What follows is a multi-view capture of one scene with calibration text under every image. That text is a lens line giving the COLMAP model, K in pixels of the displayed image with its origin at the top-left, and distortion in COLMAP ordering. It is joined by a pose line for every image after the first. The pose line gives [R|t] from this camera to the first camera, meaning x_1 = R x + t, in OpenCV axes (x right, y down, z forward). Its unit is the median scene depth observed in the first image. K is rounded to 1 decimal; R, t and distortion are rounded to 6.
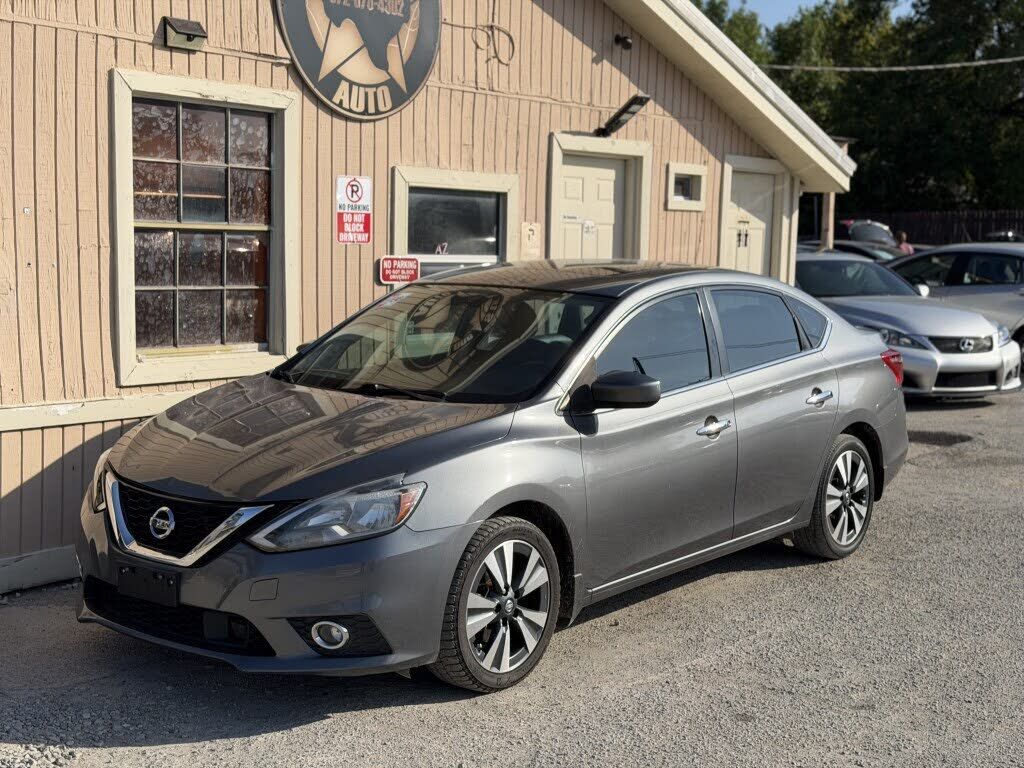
lens RADIAL K [[1352.8, 0, 510.1], [0, 1352.8, 386.2], [0, 0, 1]] dist [0.129564, 0.000000]
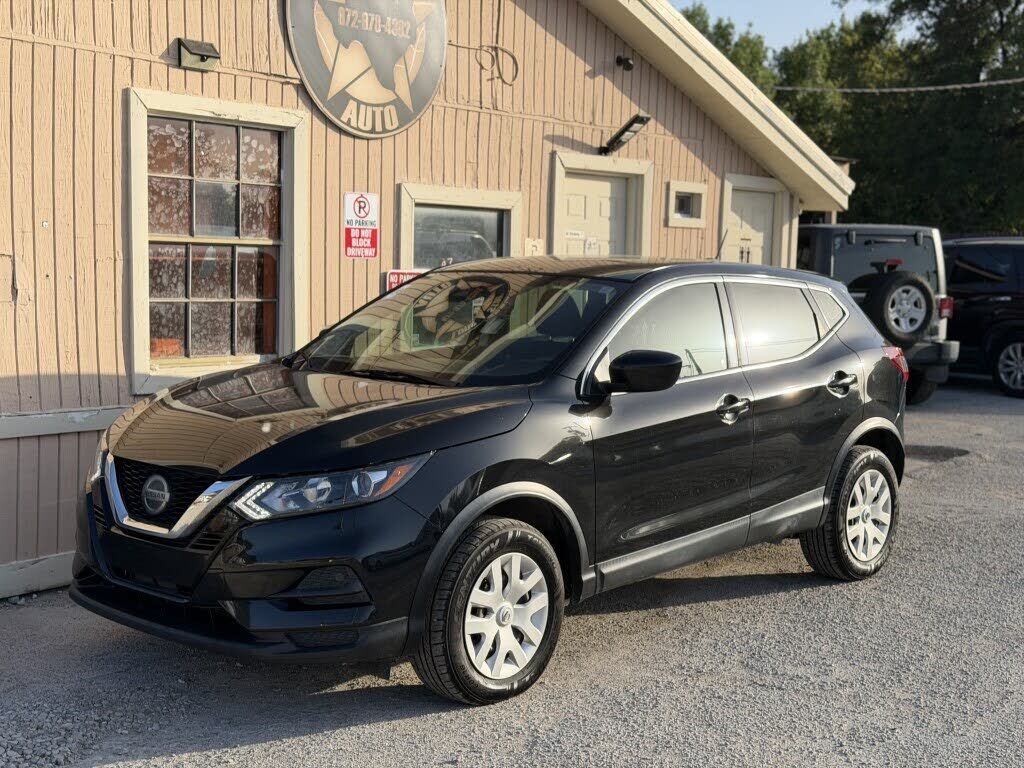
lens RADIAL K [[1352.8, 0, 510.6], [0, 1352.8, 390.5], [0, 0, 1]] dist [0.129564, 0.000000]
pose [[0.999986, 0.001980, -0.004805, 0.003220], [-0.002039, 0.999922, -0.012315, 0.007499], [0.004780, 0.012325, 0.999913, -0.024953]]
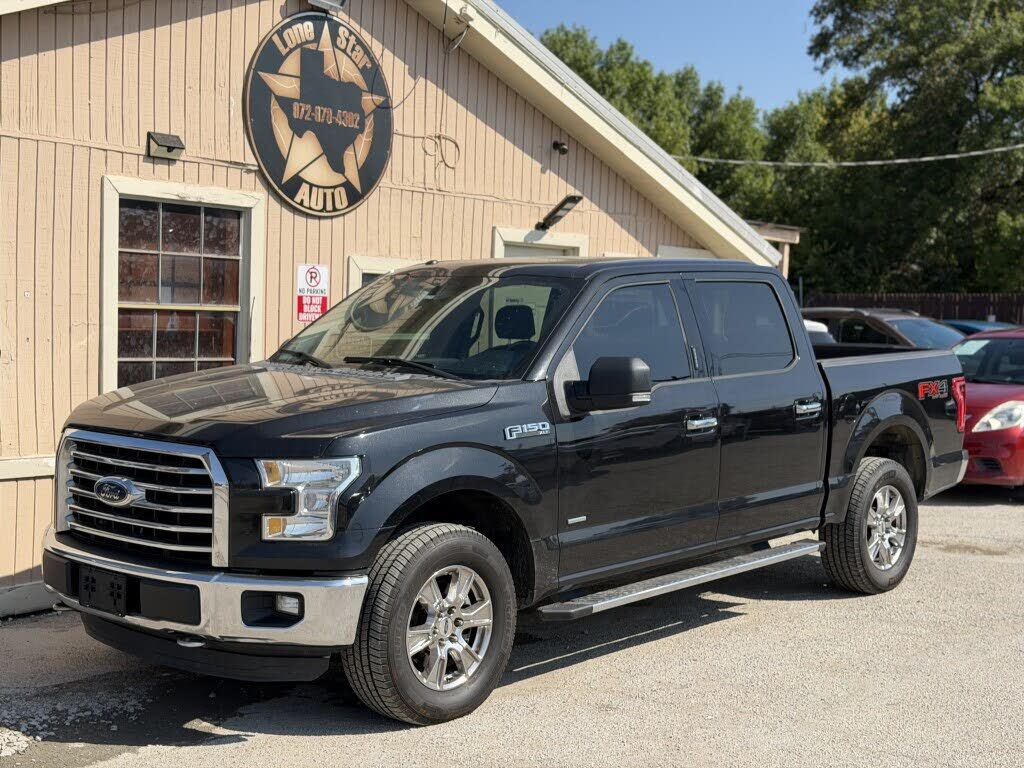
lens RADIAL K [[1352.8, 0, 505.0], [0, 1352.8, 402.6], [0, 0, 1]] dist [0.129564, 0.000000]
pose [[0.999910, 0.010306, -0.008536, 0.058318], [-0.010662, 0.999027, -0.042793, 0.010081], [0.008086, 0.042881, 0.999047, -0.143328]]
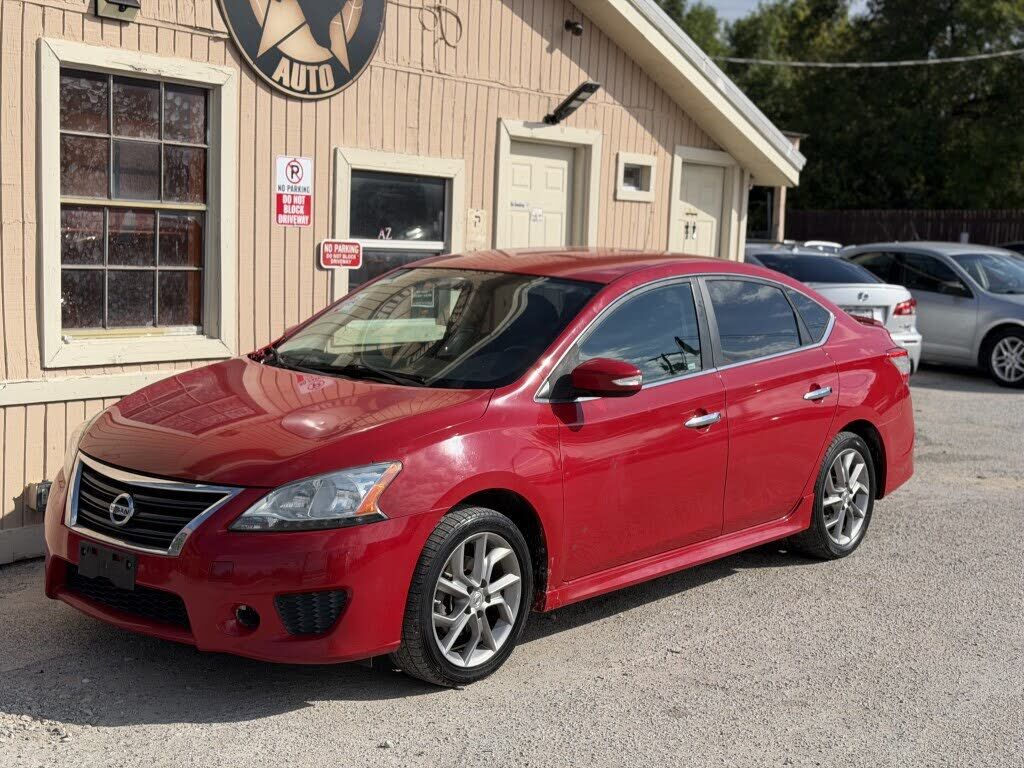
lens RADIAL K [[1352.8, 0, 513.4], [0, 1352.8, 395.3], [0, 0, 1]] dist [0.129564, 0.000000]
pose [[0.999223, 0.015201, 0.036375, 0.009064], [-0.015672, 0.999797, 0.012701, 0.001614], [-0.036174, -0.013262, 0.999258, 0.015712]]
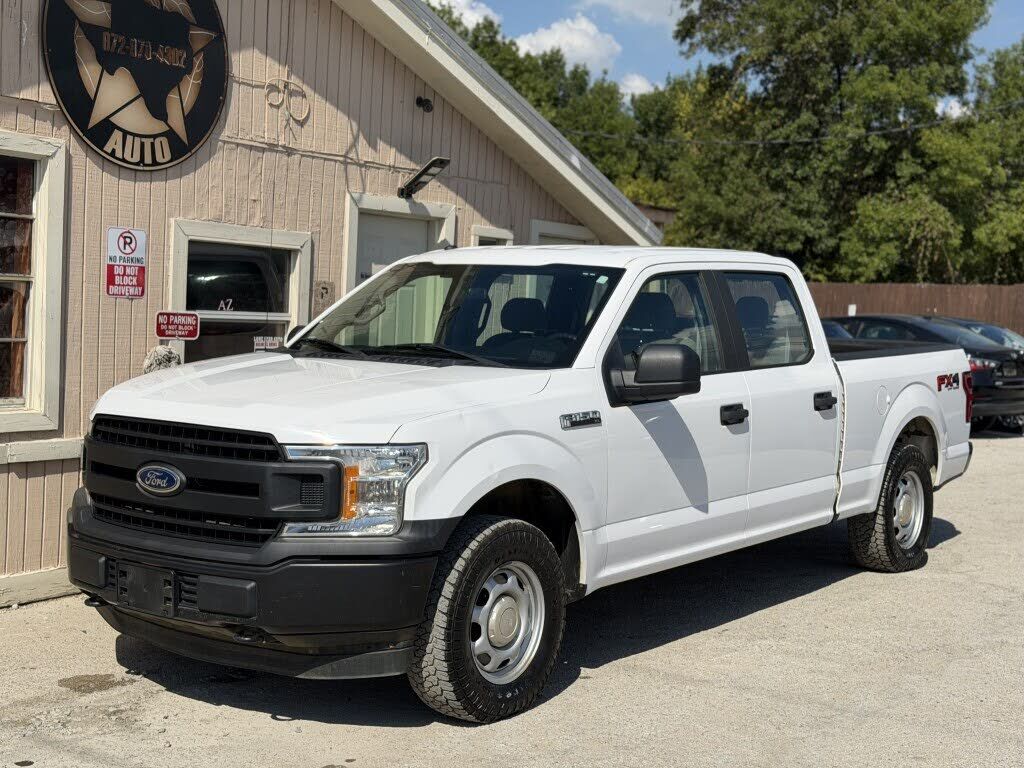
lens RADIAL K [[1352.8, 0, 491.2], [0, 1352.8, 388.9], [0, 0, 1]] dist [0.129564, 0.000000]
pose [[0.996337, 0.021639, 0.082727, 0.064169], [-0.018345, 0.999016, -0.040382, -0.005310], [-0.083519, 0.038716, 0.995754, 0.013373]]
